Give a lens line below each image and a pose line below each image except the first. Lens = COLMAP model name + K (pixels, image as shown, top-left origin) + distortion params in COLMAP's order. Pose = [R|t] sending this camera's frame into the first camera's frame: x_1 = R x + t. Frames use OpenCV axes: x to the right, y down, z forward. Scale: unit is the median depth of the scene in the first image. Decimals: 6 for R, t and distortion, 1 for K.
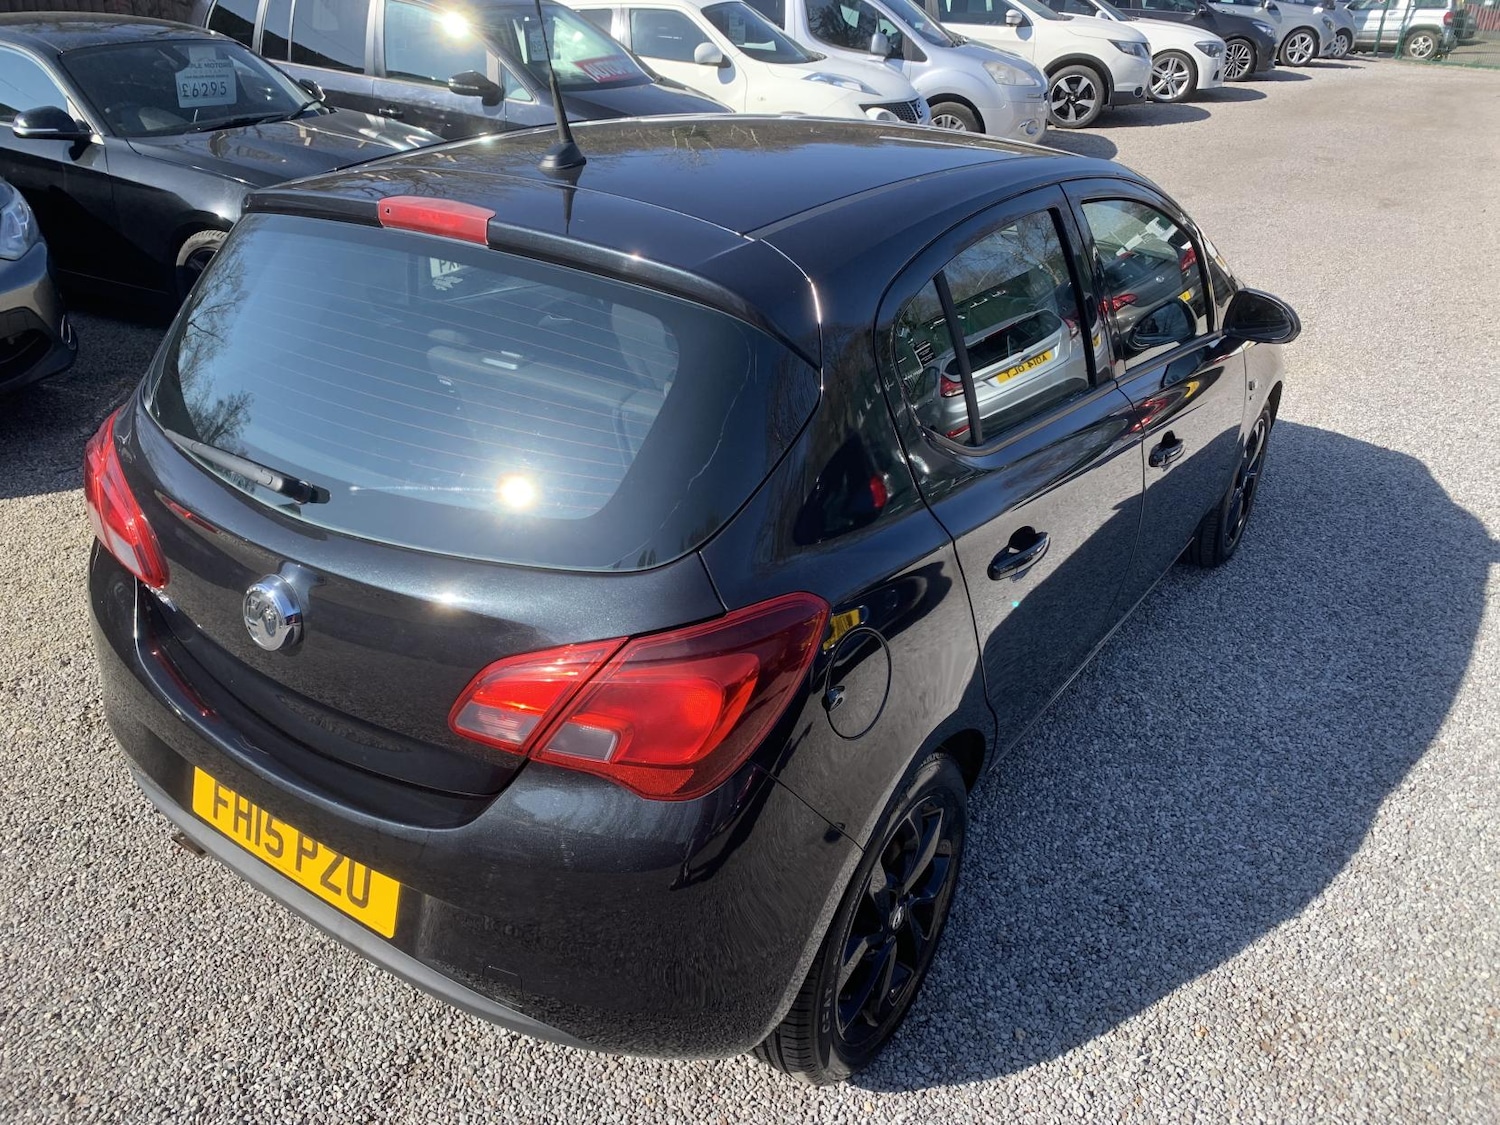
lens RADIAL K [[1154.5, 0, 758.0], [0, 1154.5, 561.8], [0, 0, 1]] dist [0.005961, -0.005402]
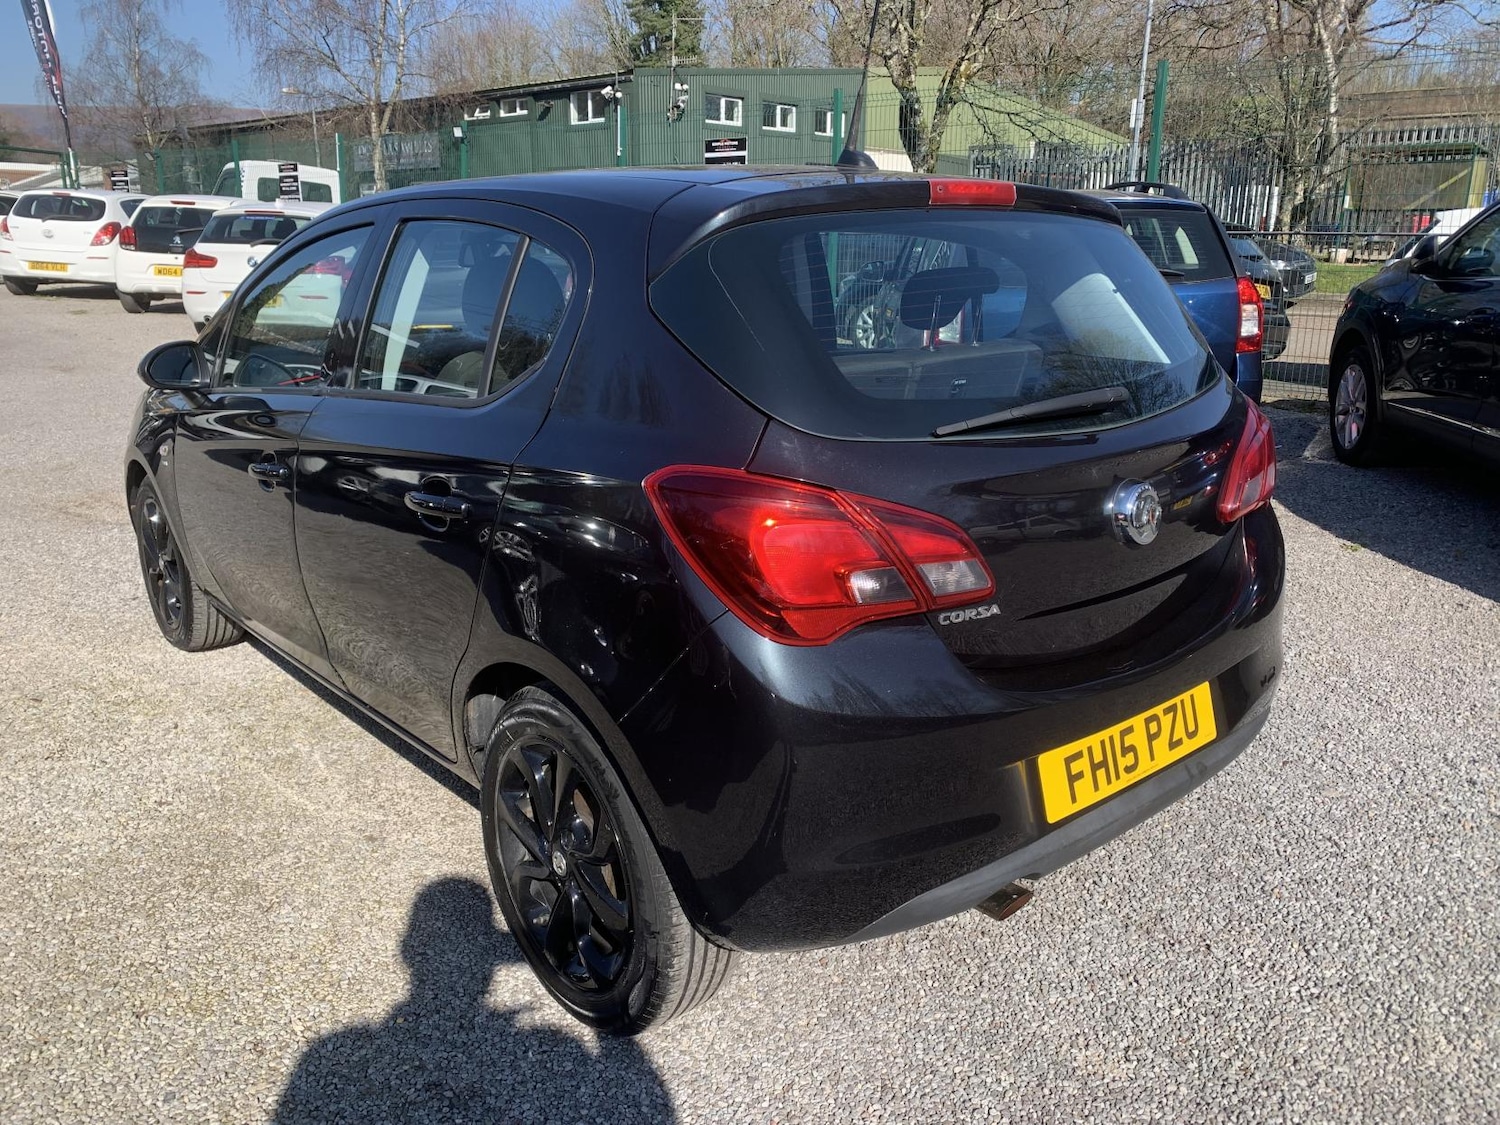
lens RADIAL K [[1154.5, 0, 788.7], [0, 1154.5, 536.0], [0, 0, 1]] dist [0.005961, -0.005402]
pose [[0.264633, -0.271449, 0.925357, -1.174891], [0.441241, 0.887312, 0.134103, -0.174653], [-0.857482, 0.372817, 0.354587, 0.685858]]
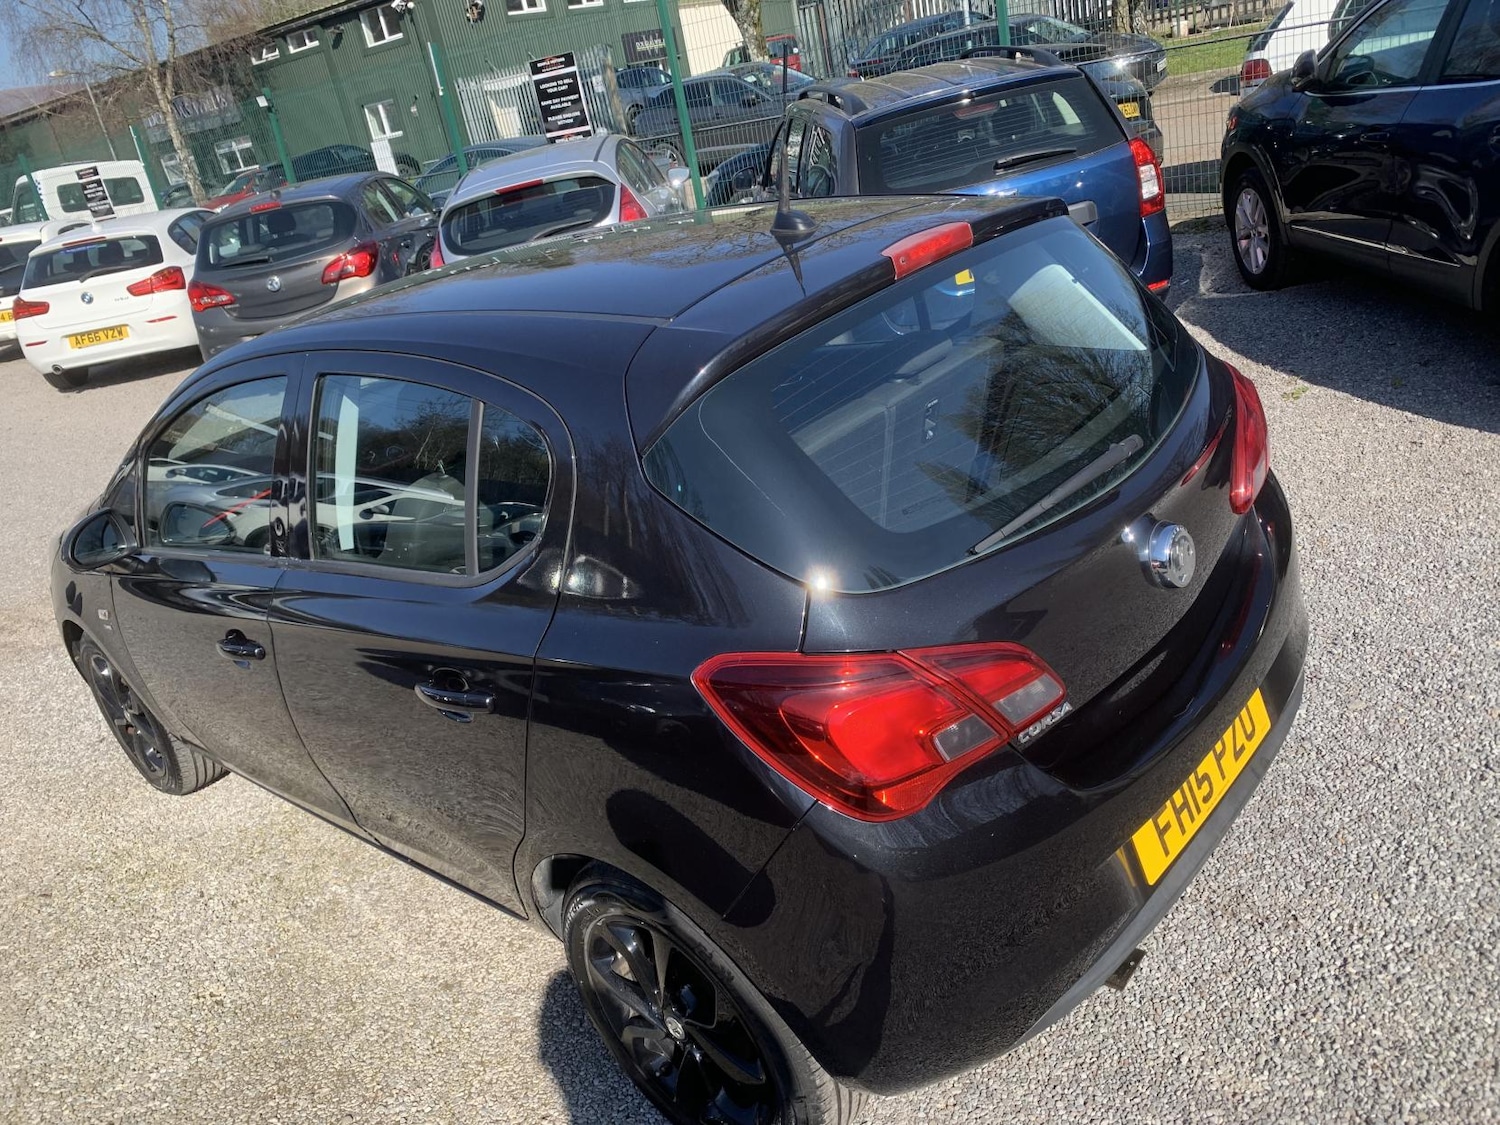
lens RADIAL K [[1154.5, 0, 773.6], [0, 1154.5, 541.9], [0, 0, 1]] dist [0.005961, -0.005402]
pose [[0.130579, -0.422643, 0.896840, -1.093286], [0.613899, 0.744778, 0.261599, -0.361253], [-0.778510, 0.516410, 0.356712, 0.683522]]
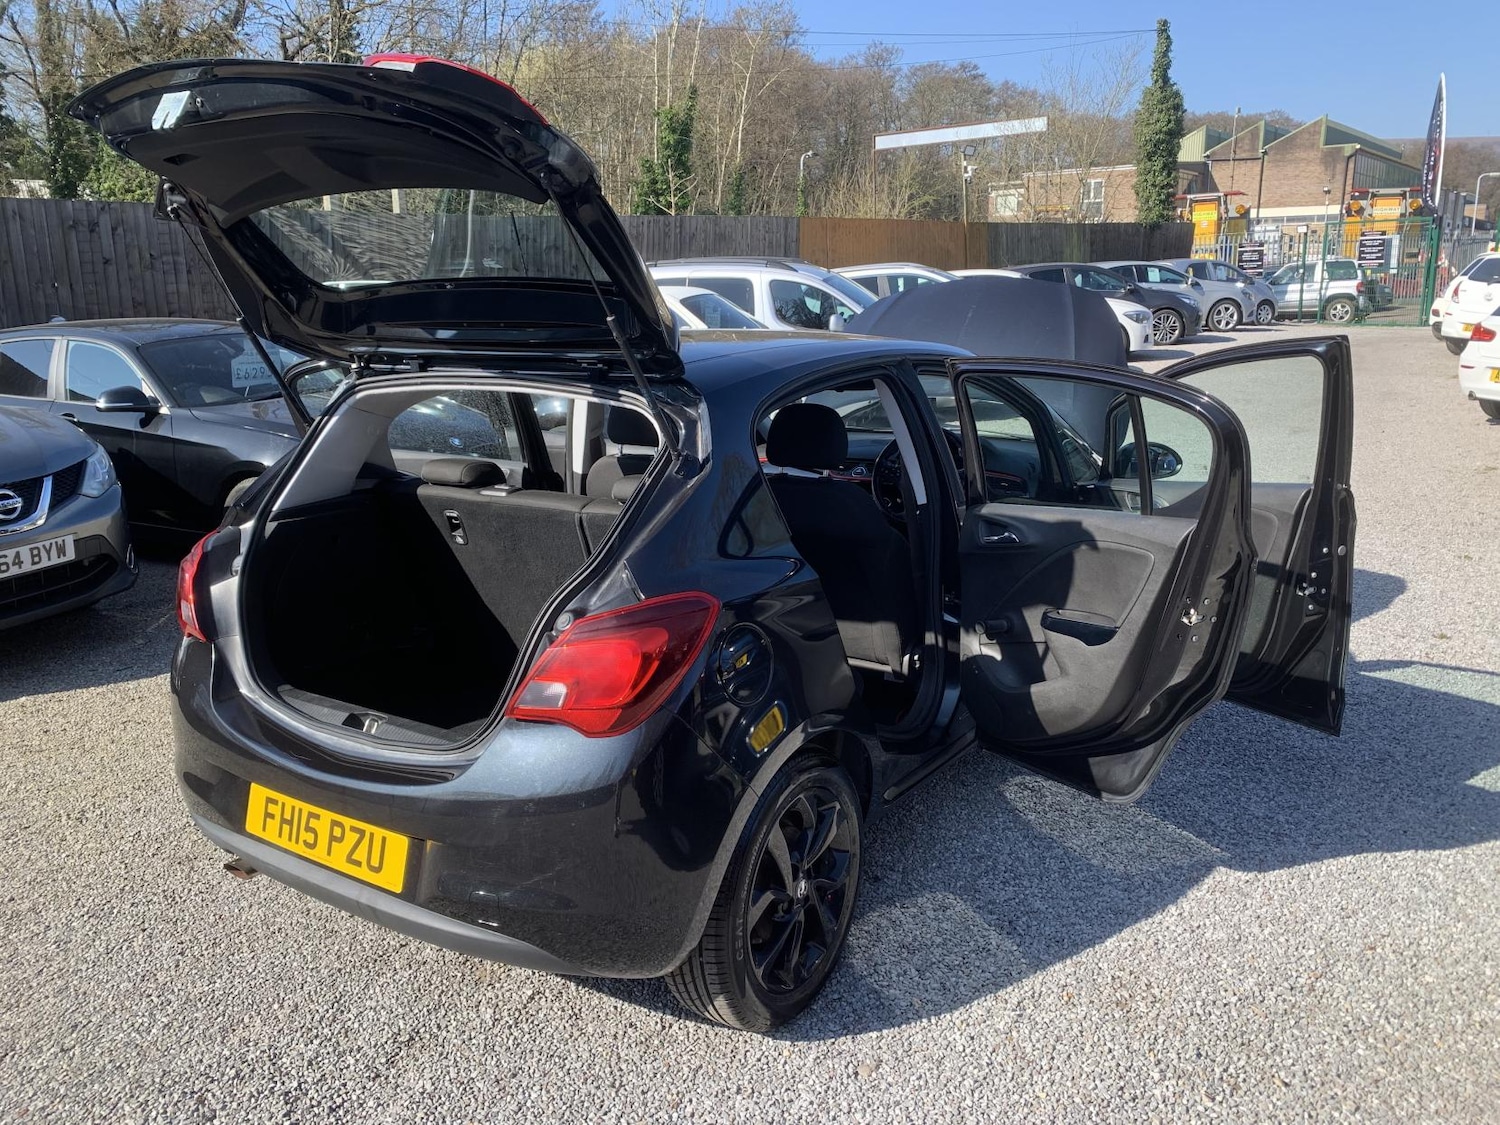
lens RADIAL K [[1154.5, 0, 748.8], [0, 1154.5, 561.3], [0, 0, 1]] dist [0.005961, -0.005402]
pose [[0.998998, -0.043877, -0.008854, 0.078079], [0.040545, 0.970816, -0.236375, 0.224113], [0.018967, 0.235779, 0.971622, -0.261487]]
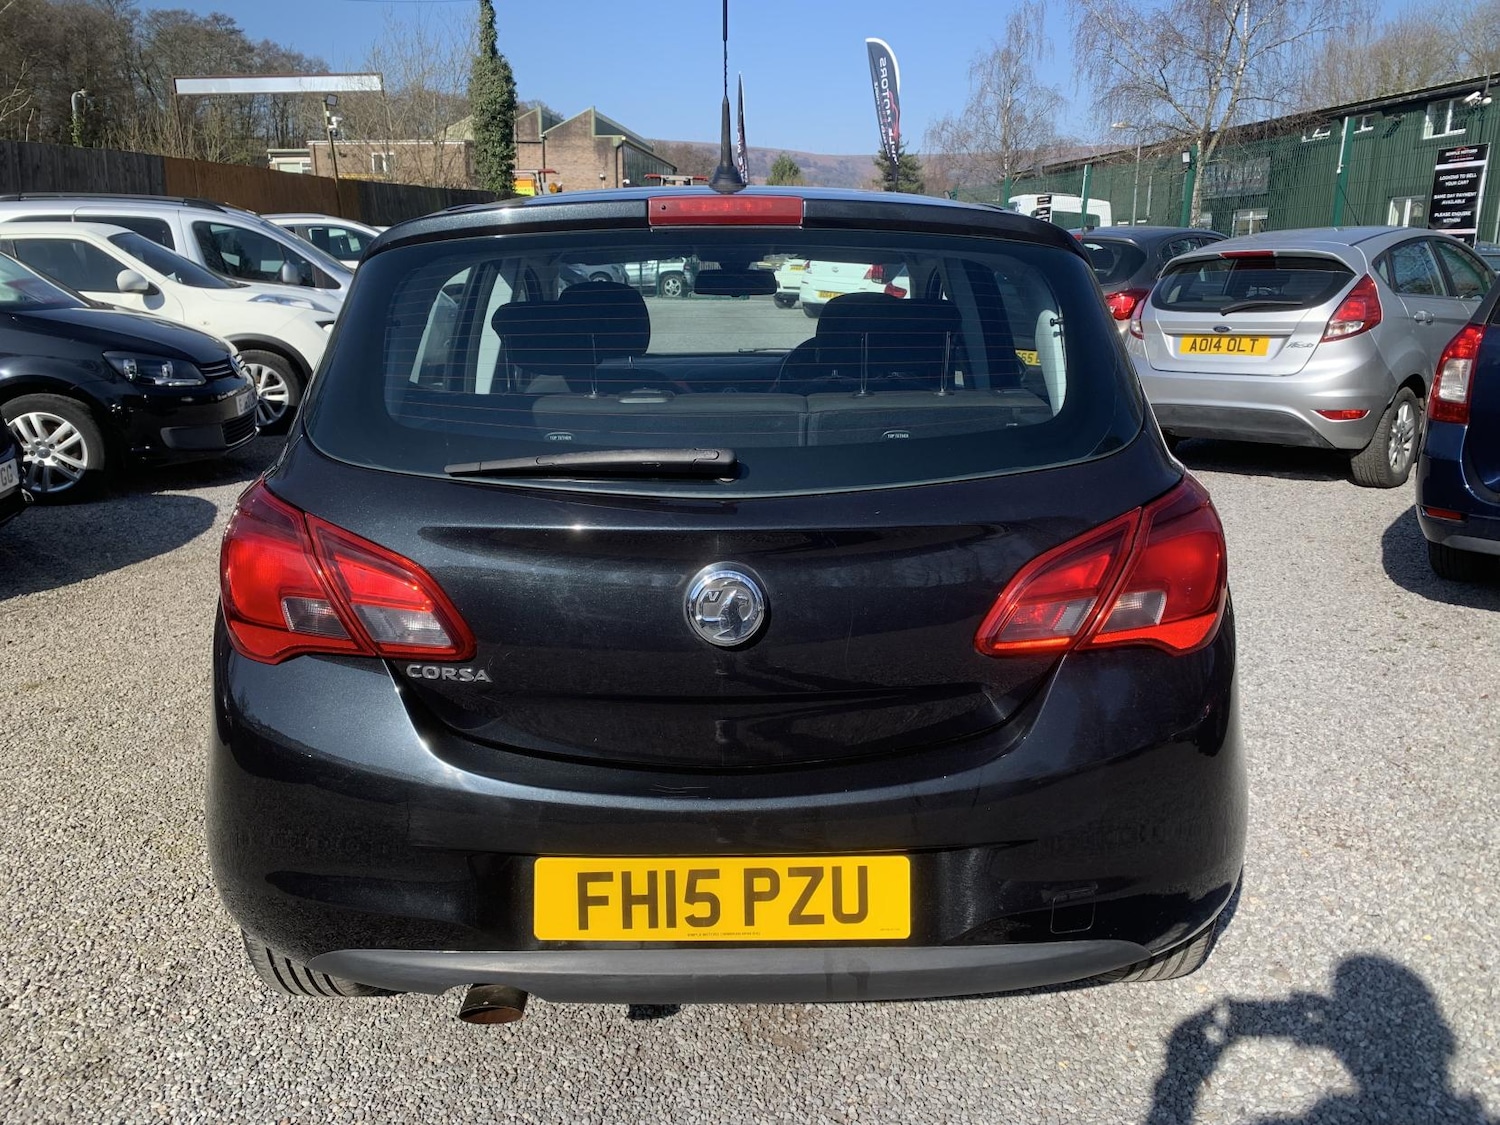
lens RADIAL K [[1154.5, 0, 771.9], [0, 1154.5, 553.8], [0, 0, 1]] dist [0.005961, -0.005402]
pose [[0.822924, -0.167073, 0.543030, -0.656699], [0.278041, 0.951940, -0.128470, 0.100590], [-0.495468, 0.256705, 0.829828, 0.184653]]
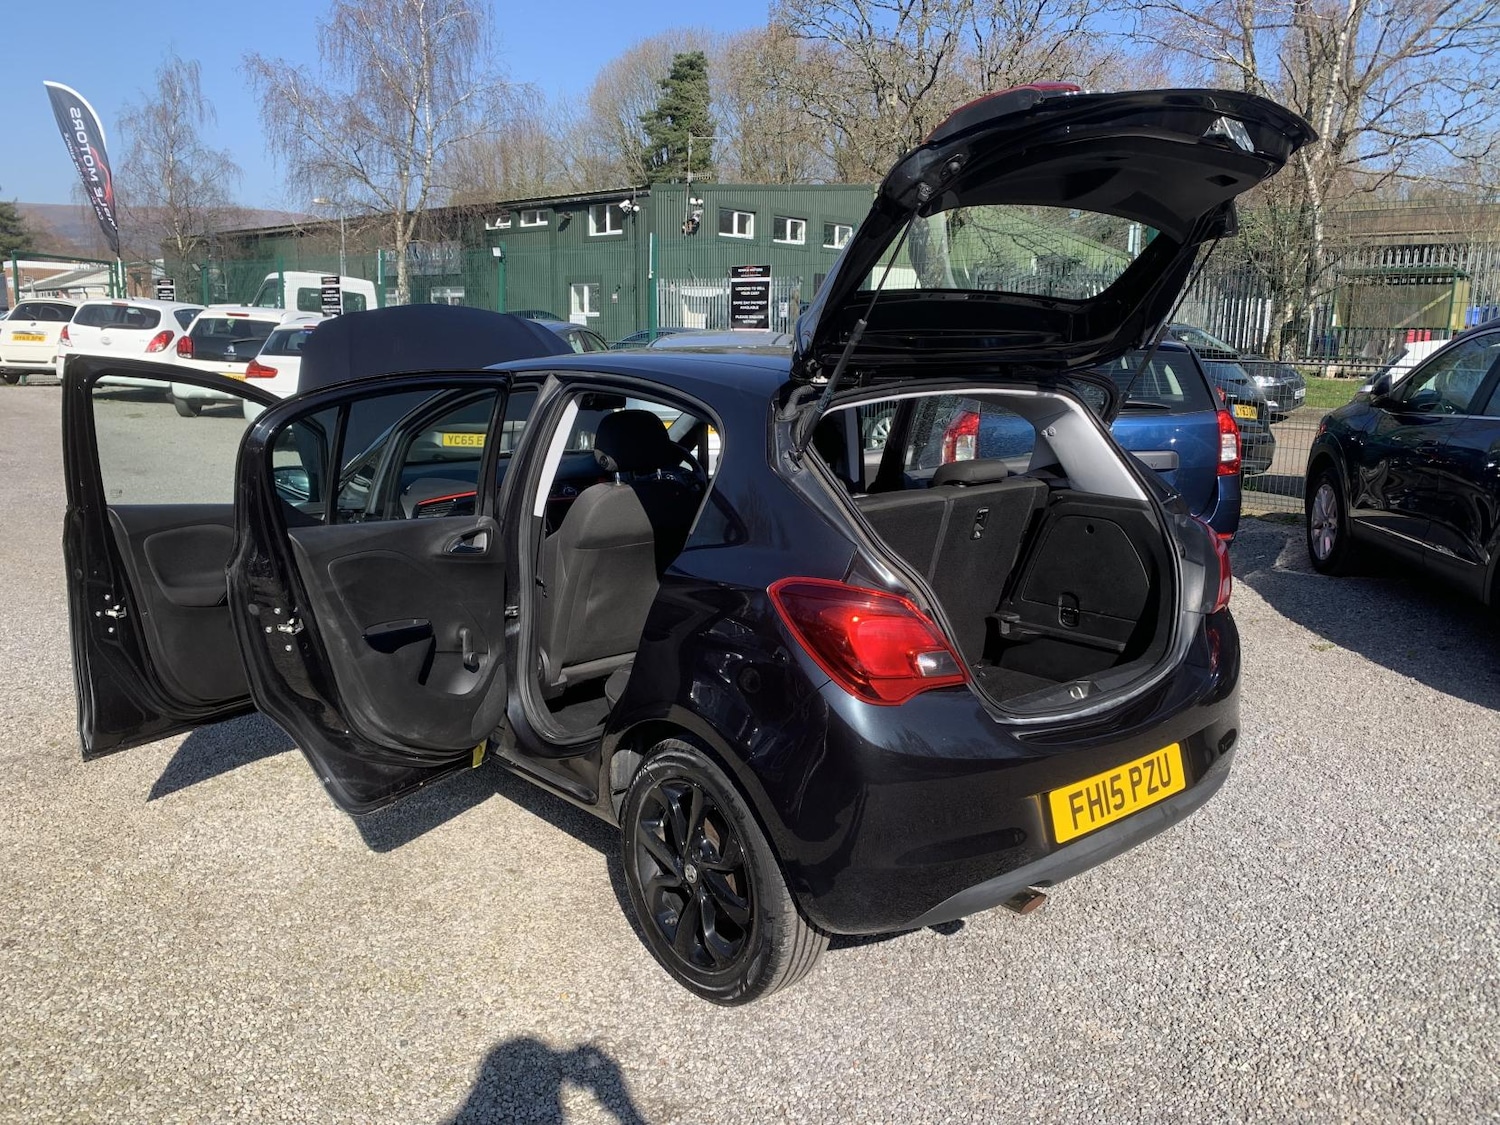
lens RADIAL K [[1154.5, 0, 795.9], [0, 1154.5, 554.1], [0, 0, 1]] dist [0.005961, -0.005402]
pose [[0.263412, -0.202820, 0.943122, -1.477410], [0.431402, 0.899210, 0.072887, -0.241456], [-0.862848, 0.387666, 0.324360, 0.643808]]
